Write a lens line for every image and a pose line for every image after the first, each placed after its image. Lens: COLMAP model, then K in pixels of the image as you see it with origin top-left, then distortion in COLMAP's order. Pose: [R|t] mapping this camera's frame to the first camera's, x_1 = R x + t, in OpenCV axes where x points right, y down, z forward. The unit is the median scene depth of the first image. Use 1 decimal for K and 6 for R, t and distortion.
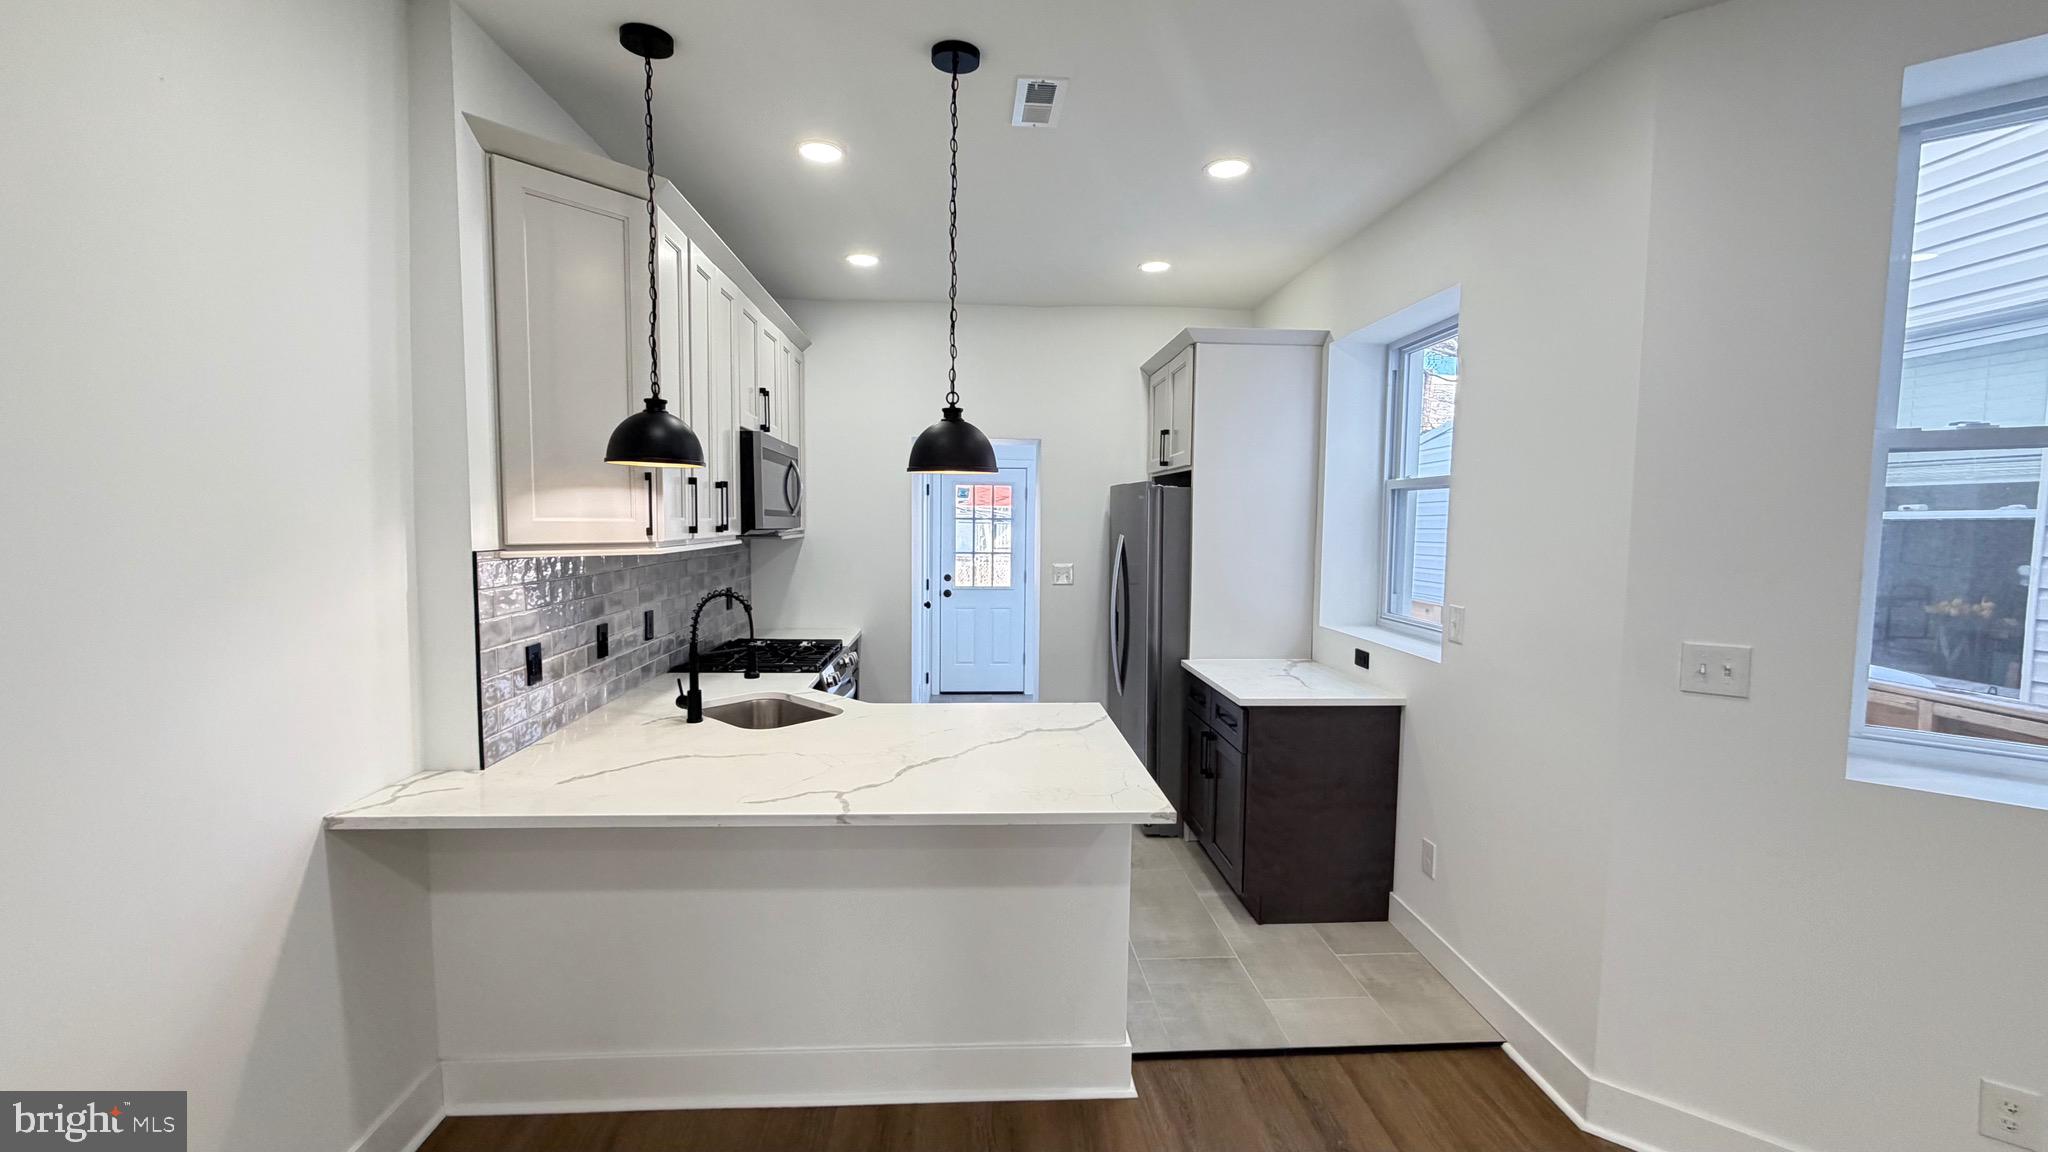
lens RADIAL K [[818.4, 0, 1013.0], [0, 818.4, 581.0], [0, 0, 1]] dist [0.002611, 0.000135]
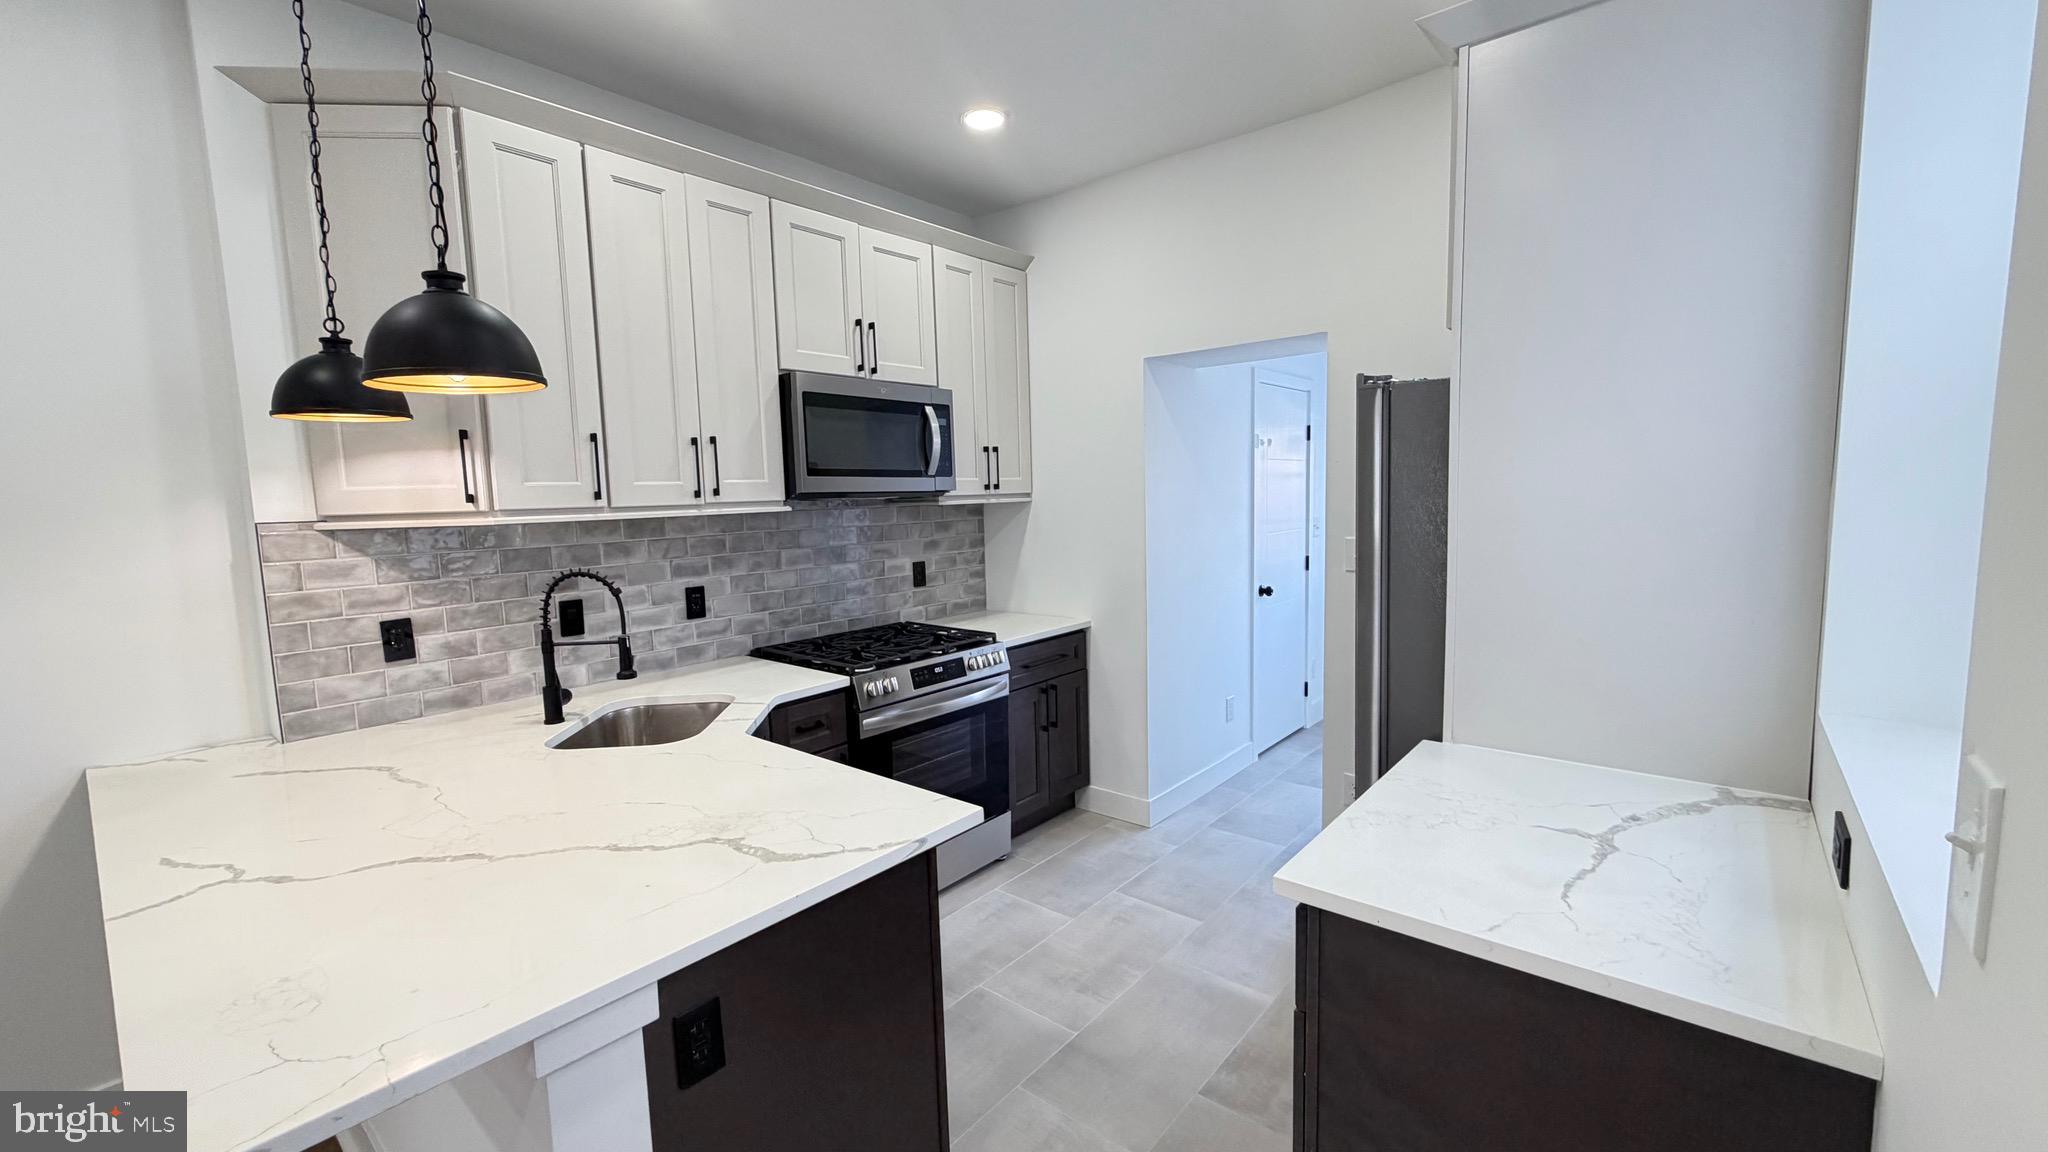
lens RADIAL K [[818.4, 0, 1021.0], [0, 818.4, 580.9], [0, 0, 1]] dist [0.002611, 0.000135]
pose [[0.728433, 0.045741, -0.683588, 0.597461], [-0.018831, 0.998729, 0.046761, -0.025706], [0.684858, -0.021190, 0.728368, 0.802560]]
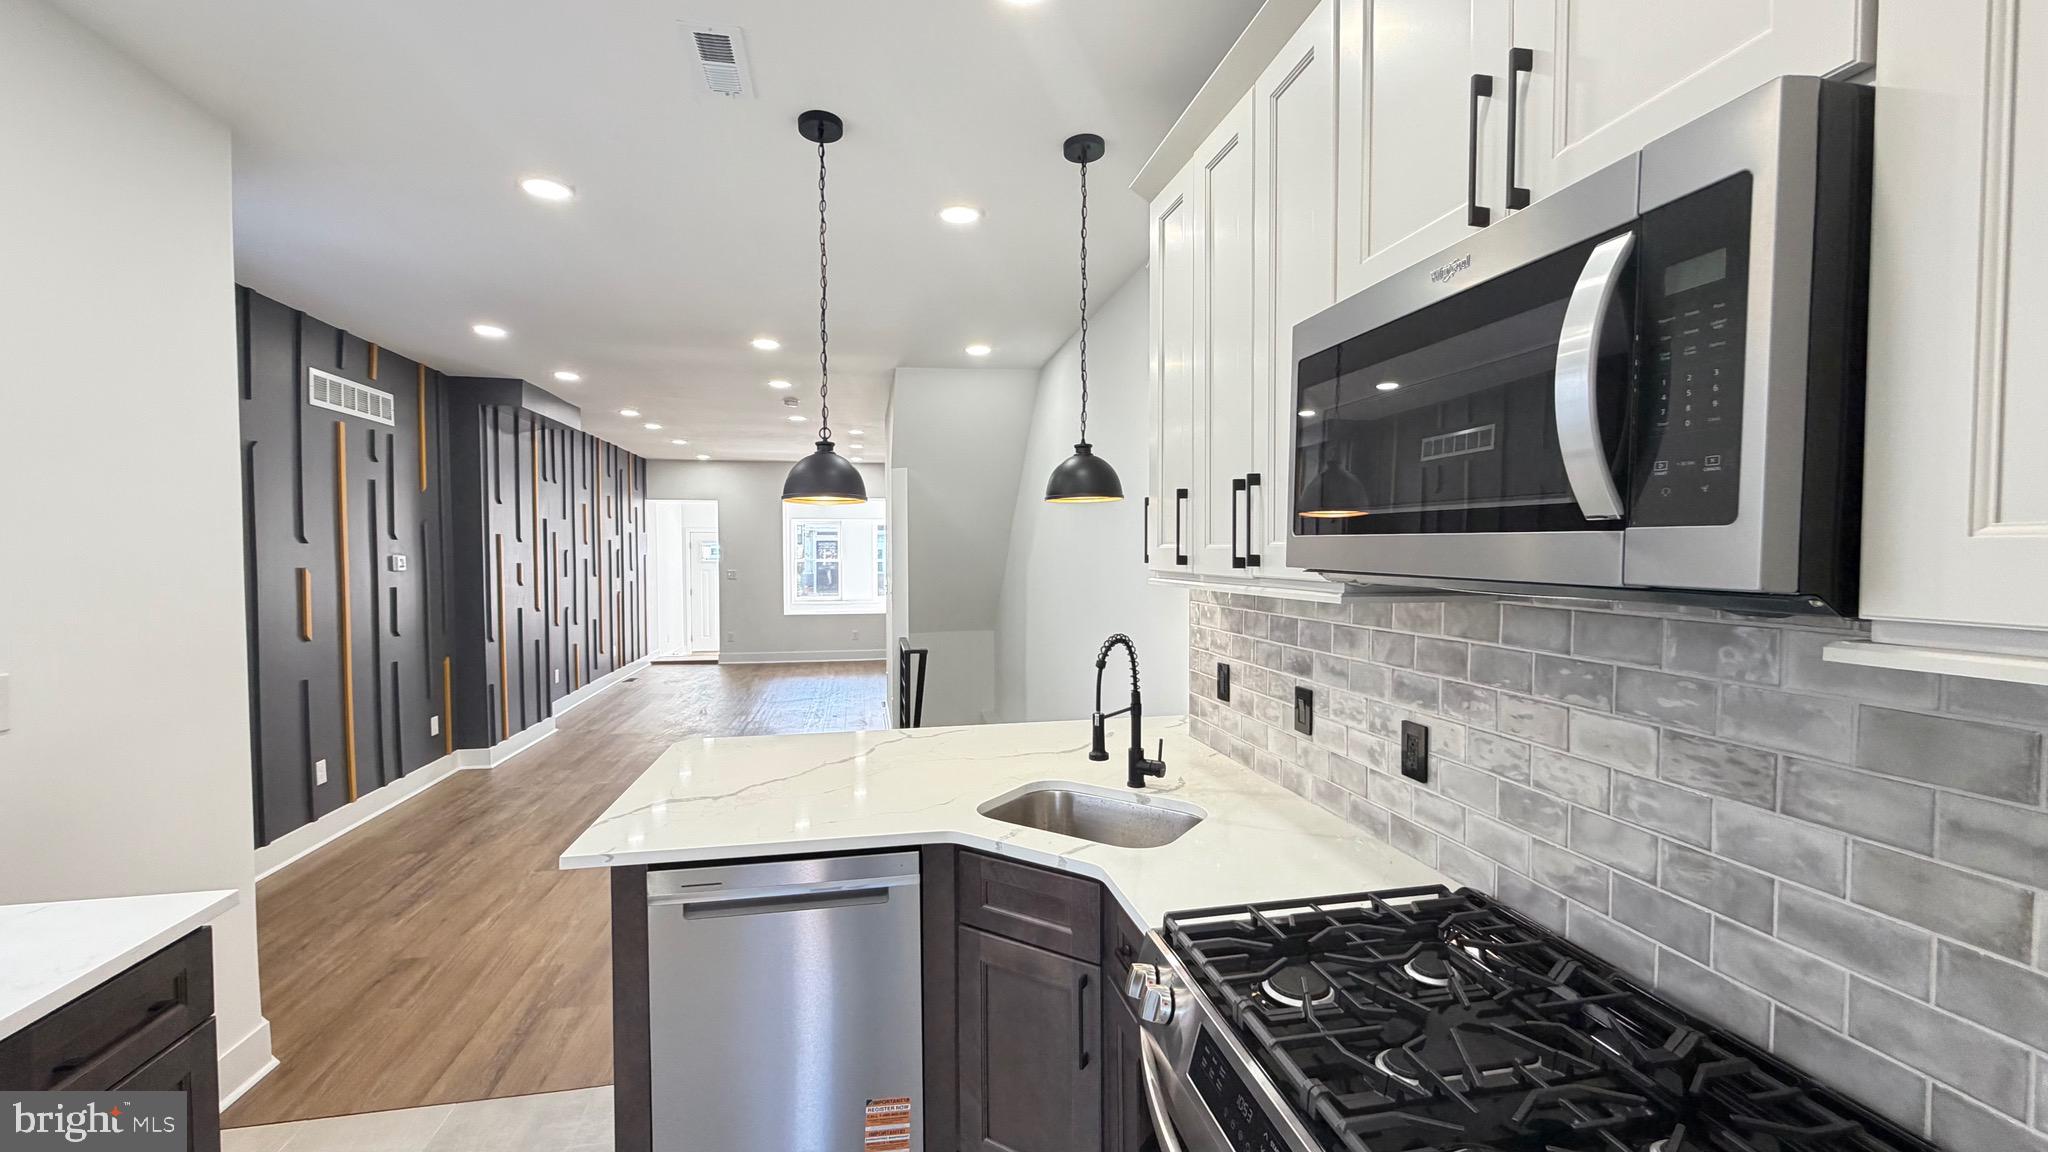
lens RADIAL K [[818.4, 0, 1020.7], [0, 818.4, 574.4], [0, 0, 1]] dist [0.002611, 0.000135]
pose [[-0.991978, 0.000247, -0.126407, -0.184336], [-0.012957, 0.994532, 0.103625, -0.146308], [0.125741, 0.104432, -0.986551, 2.009672]]
